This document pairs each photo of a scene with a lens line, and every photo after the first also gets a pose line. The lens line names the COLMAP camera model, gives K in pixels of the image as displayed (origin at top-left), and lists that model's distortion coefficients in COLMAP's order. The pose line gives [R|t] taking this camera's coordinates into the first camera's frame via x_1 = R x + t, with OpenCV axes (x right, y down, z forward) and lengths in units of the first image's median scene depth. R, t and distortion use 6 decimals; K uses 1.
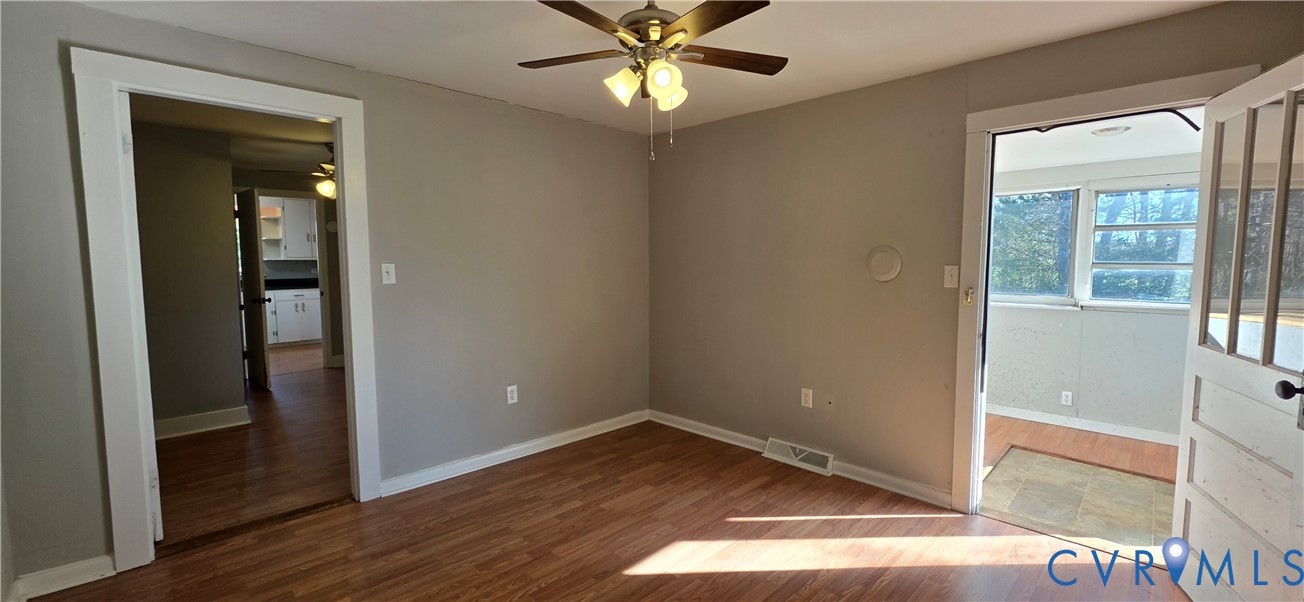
lens RADIAL K [[525.4, 0, 658.3], [0, 525.4, 302.0], [0, 0, 1]] dist [-0.002173, 0.000897]
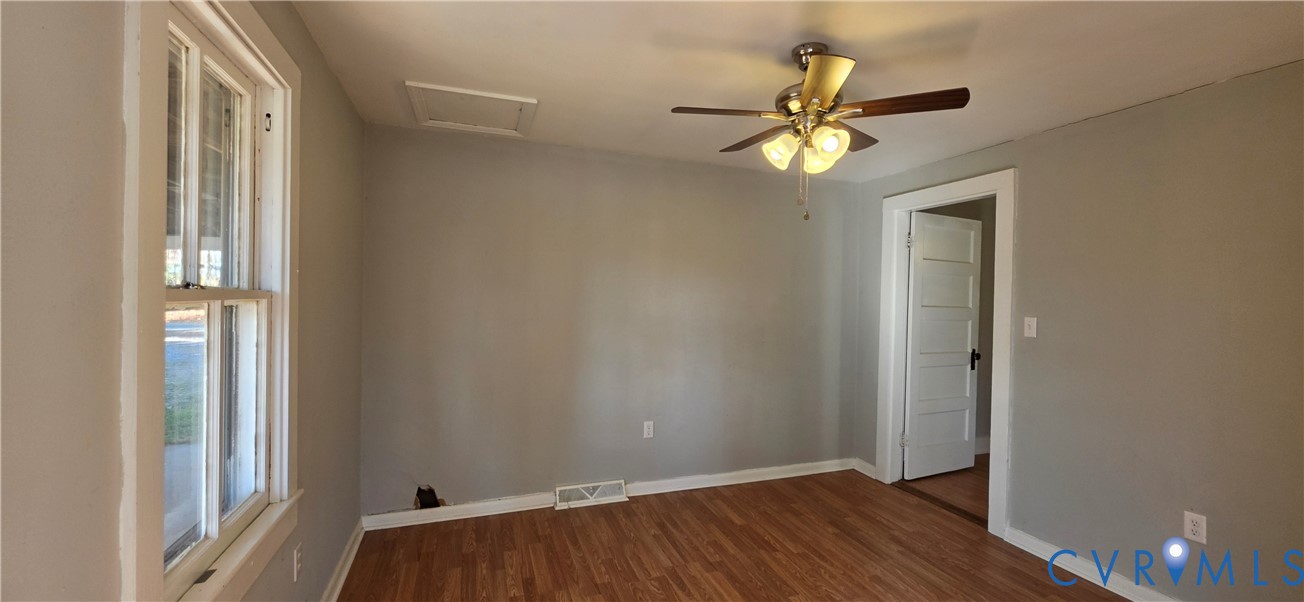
lens RADIAL K [[525.4, 0, 656.8], [0, 525.4, 297.3], [0, 0, 1]] dist [-0.002173, 0.000897]
pose [[-0.419618, 0.002282, -0.907698, 0.818323], [-0.088339, 0.995147, 0.043340, -0.105350], [0.903392, 0.098371, -0.417381, 0.887540]]
